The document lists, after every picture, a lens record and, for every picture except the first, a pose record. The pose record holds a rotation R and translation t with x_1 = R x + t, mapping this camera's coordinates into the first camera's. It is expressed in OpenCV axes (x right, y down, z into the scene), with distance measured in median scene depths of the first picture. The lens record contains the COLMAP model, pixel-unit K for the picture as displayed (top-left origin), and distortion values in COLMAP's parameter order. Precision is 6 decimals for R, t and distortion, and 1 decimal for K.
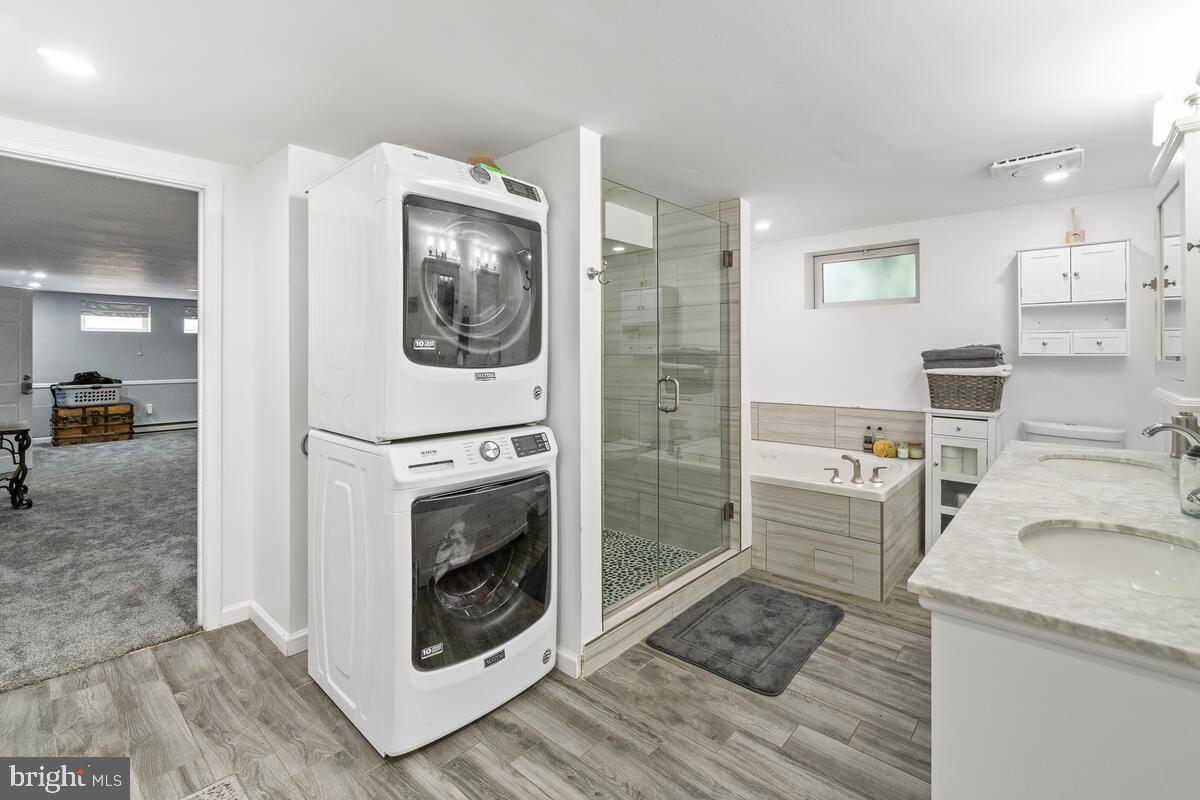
lens RADIAL K [[536.4, 0, 594.0], [0, 536.4, 356.7], [0, 0, 1]] dist [-0.008390, 0.003005]
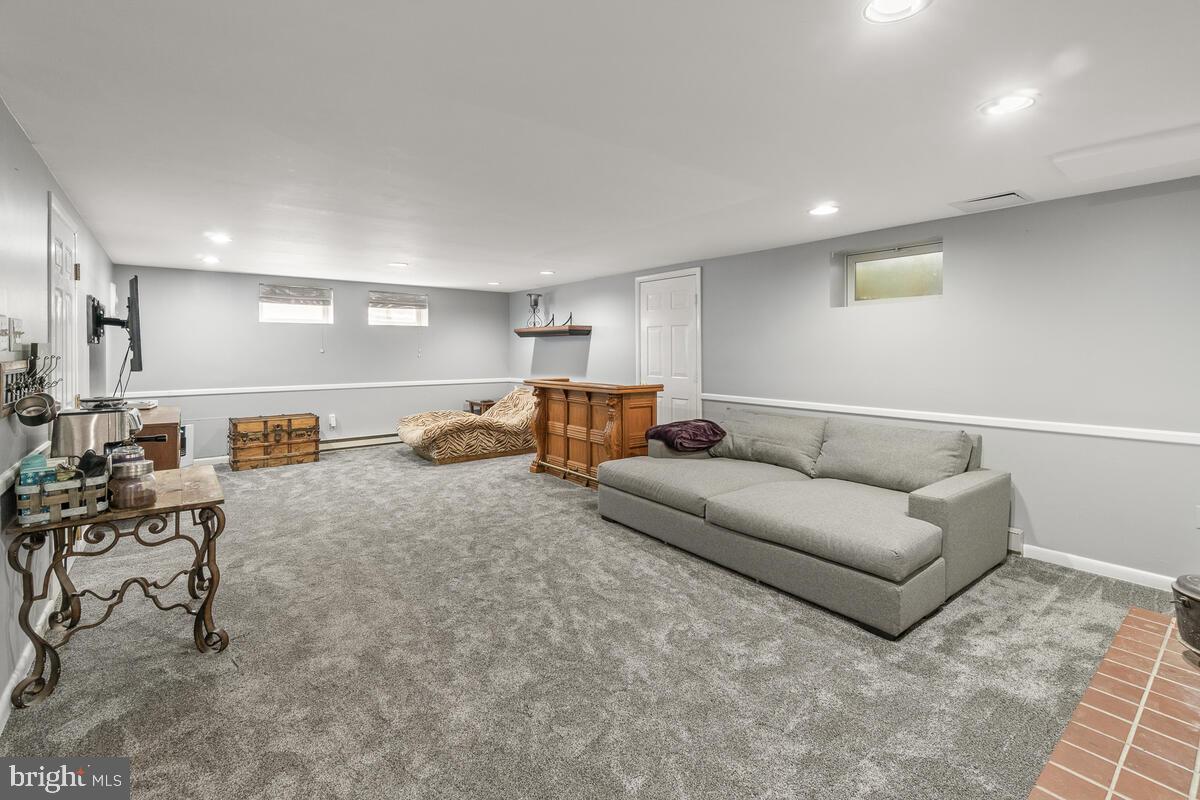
lens RADIAL K [[536.4, 0, 589.5], [0, 536.4, 358.4], [0, 0, 1]] dist [-0.008390, 0.003005]
pose [[0.984464, 0.002726, -0.175564, -0.352385], [-0.000995, 0.999950, 0.009947, -0.002690], [0.175582, -0.009618, 0.984418, 0.316178]]
